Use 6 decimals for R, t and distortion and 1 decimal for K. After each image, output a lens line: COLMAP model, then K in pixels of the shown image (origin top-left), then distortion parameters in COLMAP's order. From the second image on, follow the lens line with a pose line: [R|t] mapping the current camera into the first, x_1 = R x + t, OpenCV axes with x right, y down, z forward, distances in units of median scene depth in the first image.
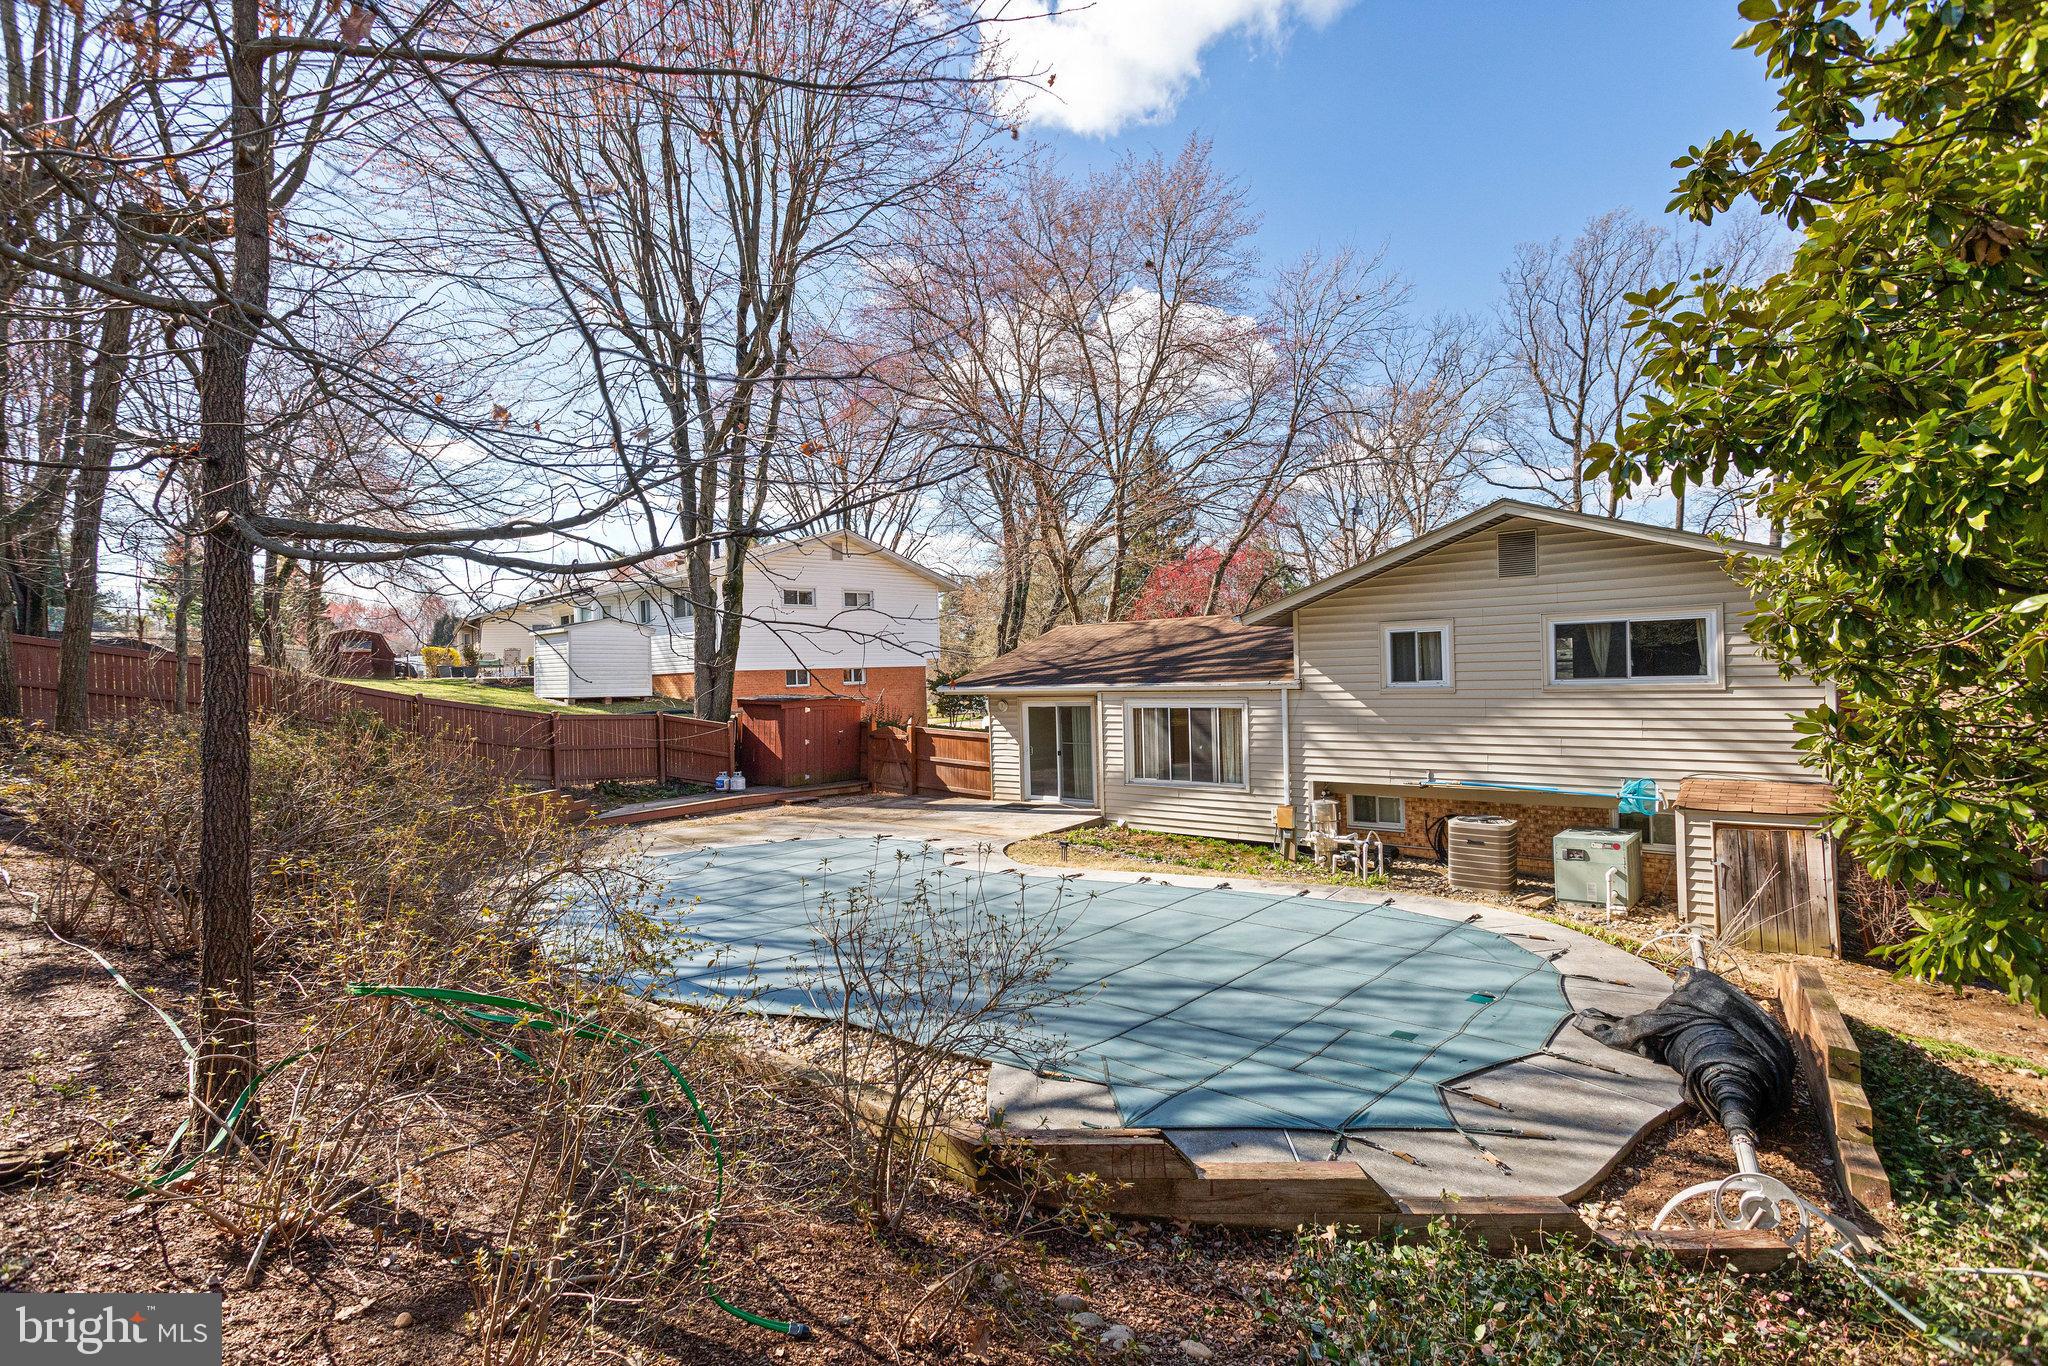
lens RADIAL K [[986.7, 0, 1024.0], [0, 986.7, 683.0], [0, 0, 1]] dist [0.001557, 0.000285]
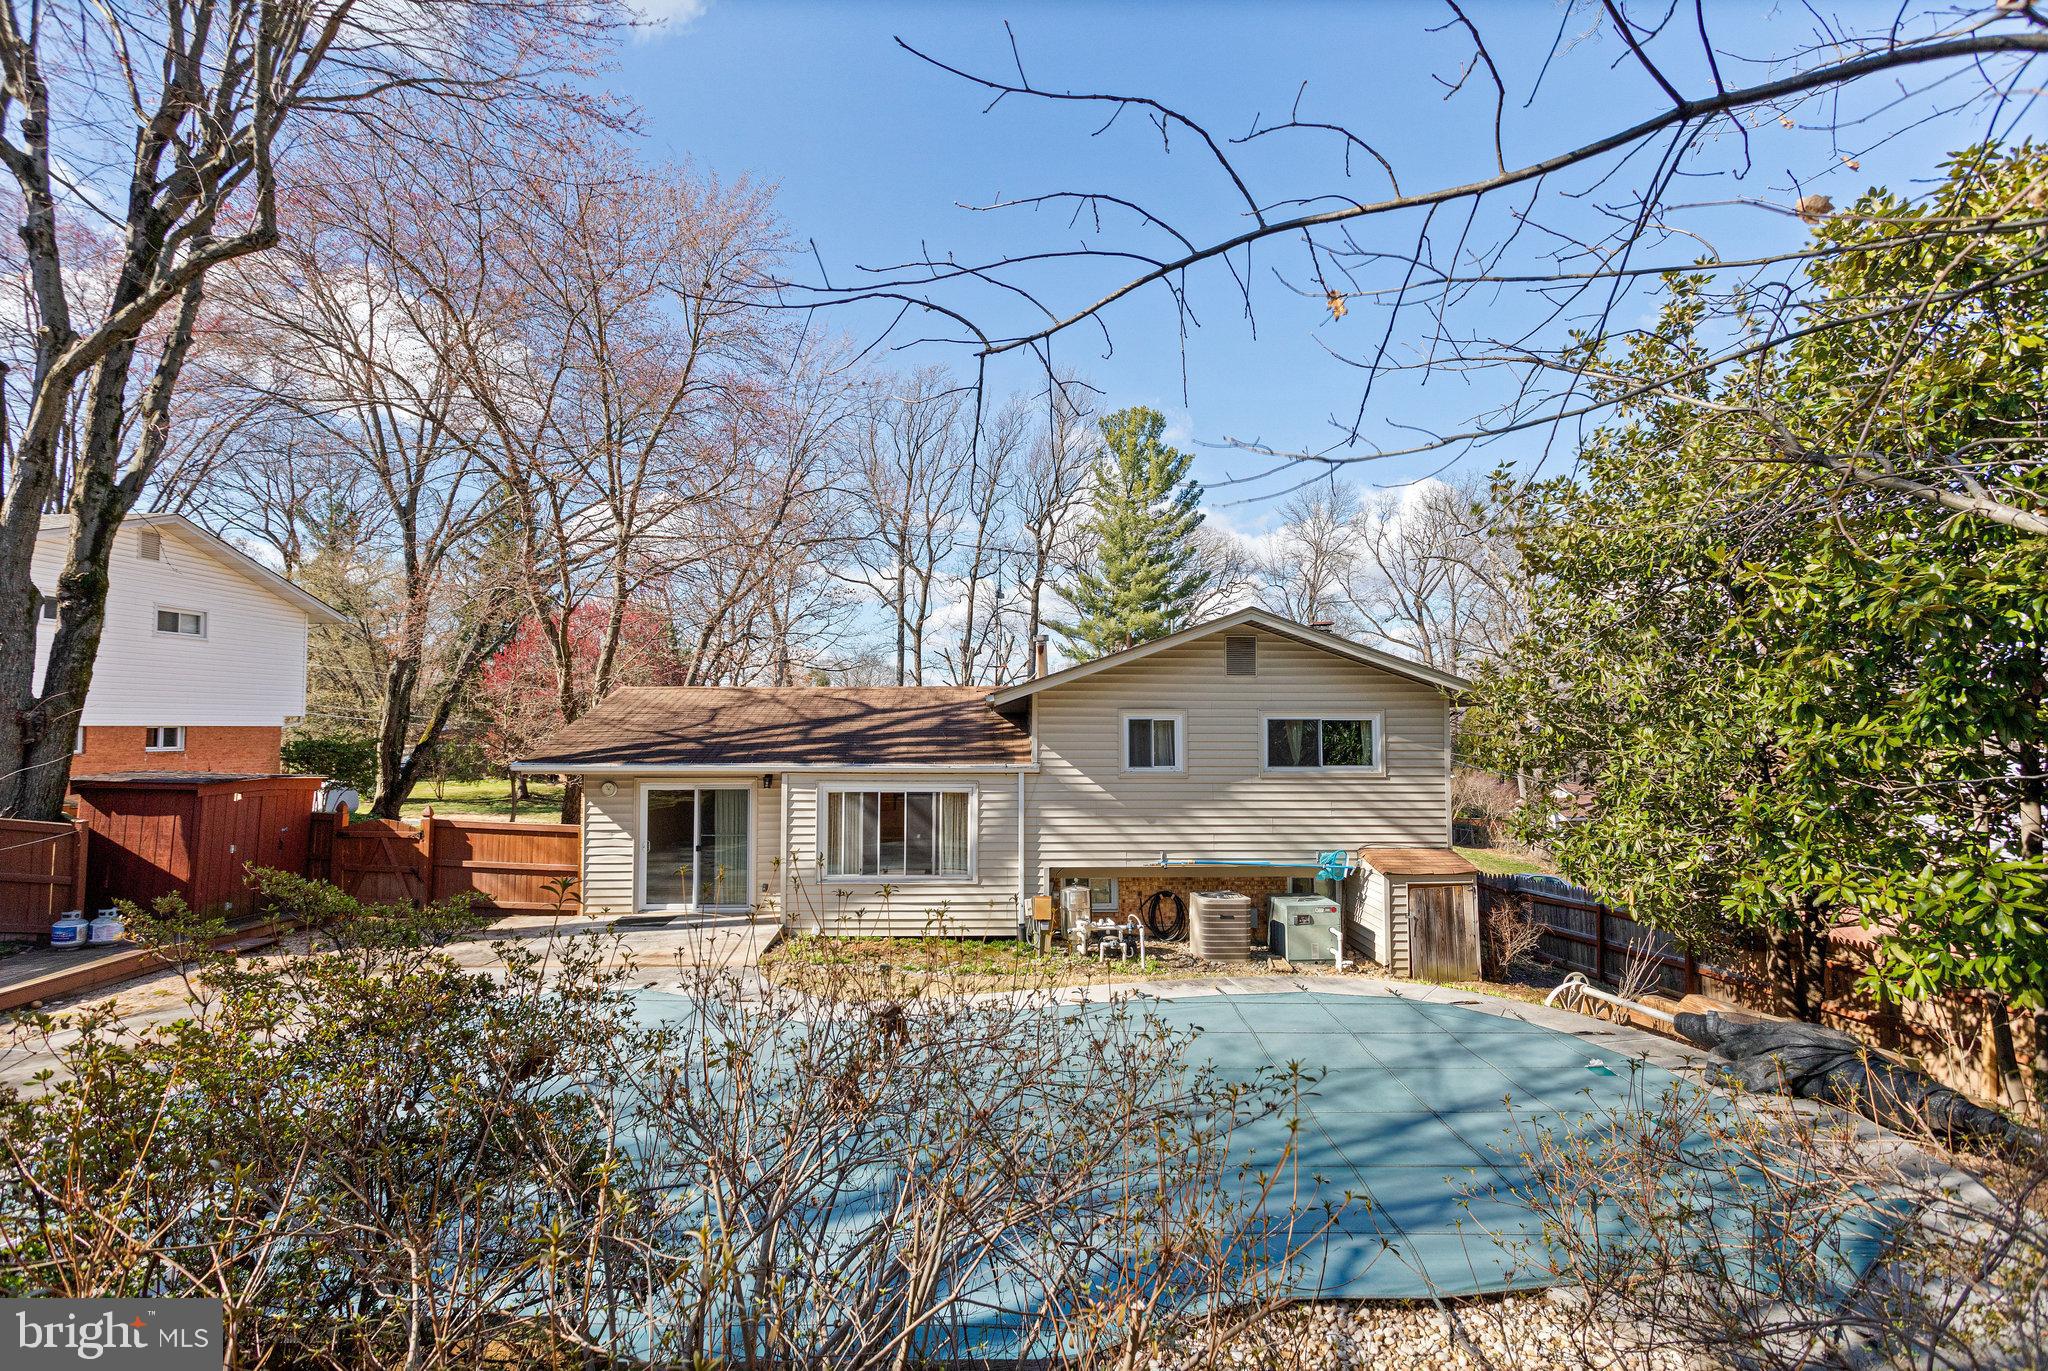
lens RADIAL K [[960.0, 0, 1024.0], [0, 960.0, 685.5], [0, 0, 1]] dist [0.000964, 0.001023]
pose [[0.741446, 0.062828, 0.668065, -0.370428], [-0.016984, 0.997045, -0.074918, -0.008416], [-0.670798, 0.044201, 0.740322, 0.303947]]
